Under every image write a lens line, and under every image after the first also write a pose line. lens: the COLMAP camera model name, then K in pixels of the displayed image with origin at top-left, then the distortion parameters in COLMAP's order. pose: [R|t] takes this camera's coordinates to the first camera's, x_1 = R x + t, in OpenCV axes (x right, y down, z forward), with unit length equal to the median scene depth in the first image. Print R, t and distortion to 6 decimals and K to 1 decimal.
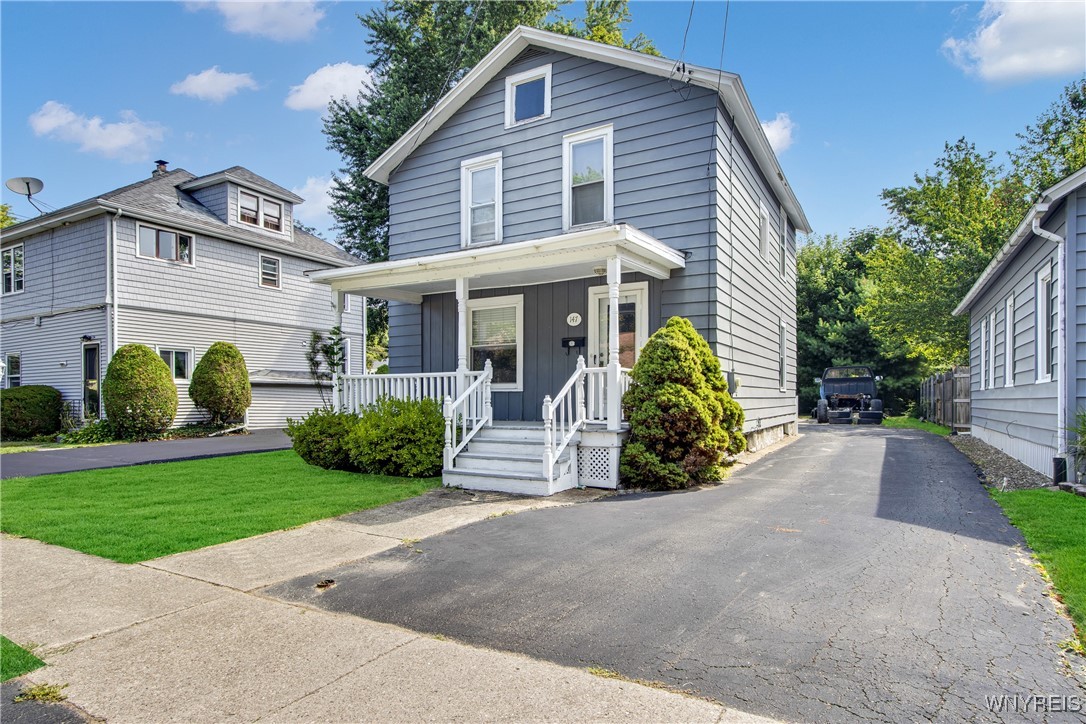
lens RADIAL K [[604.4, 0, 543.3], [0, 604.4, 405.3], [0, 0, 1]] dist [-0.000619, 0.000329]
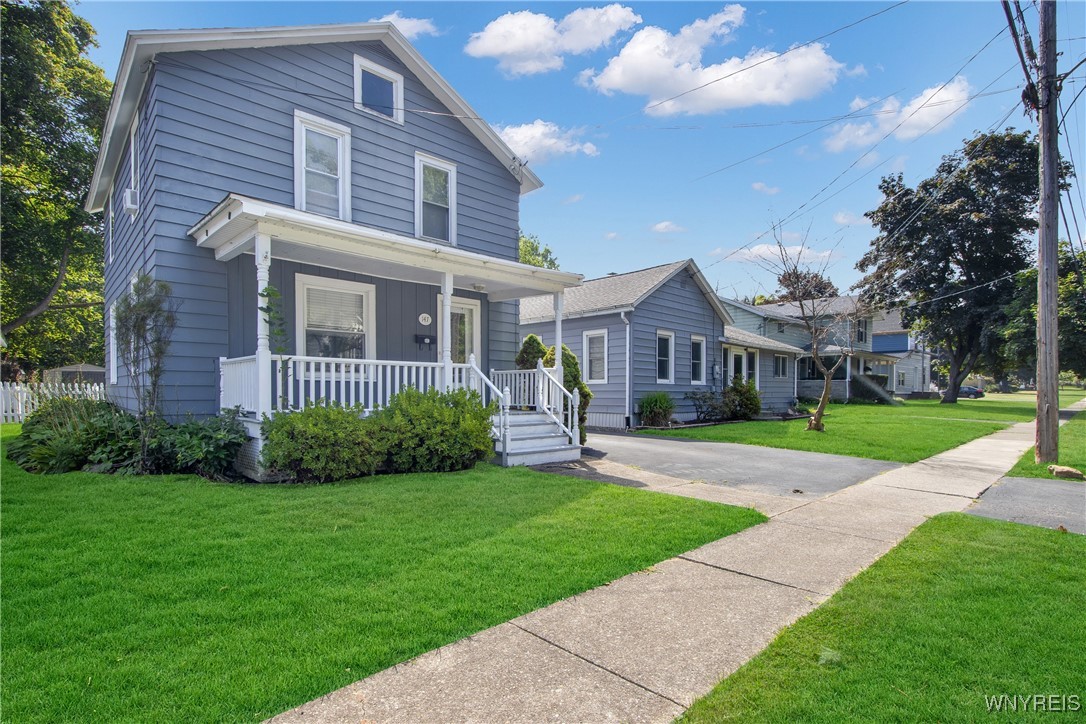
lens RADIAL K [[537.4, 0, 543.1], [0, 537.4, 394.1], [0, 0, 1]] dist [0.000828, 0.000362]
pose [[0.290357, -0.001543, 0.956917, -0.836711], [-0.000140, 0.999999, 0.001655, -0.003627], [-0.956919, -0.000614, 0.290356, 0.490951]]
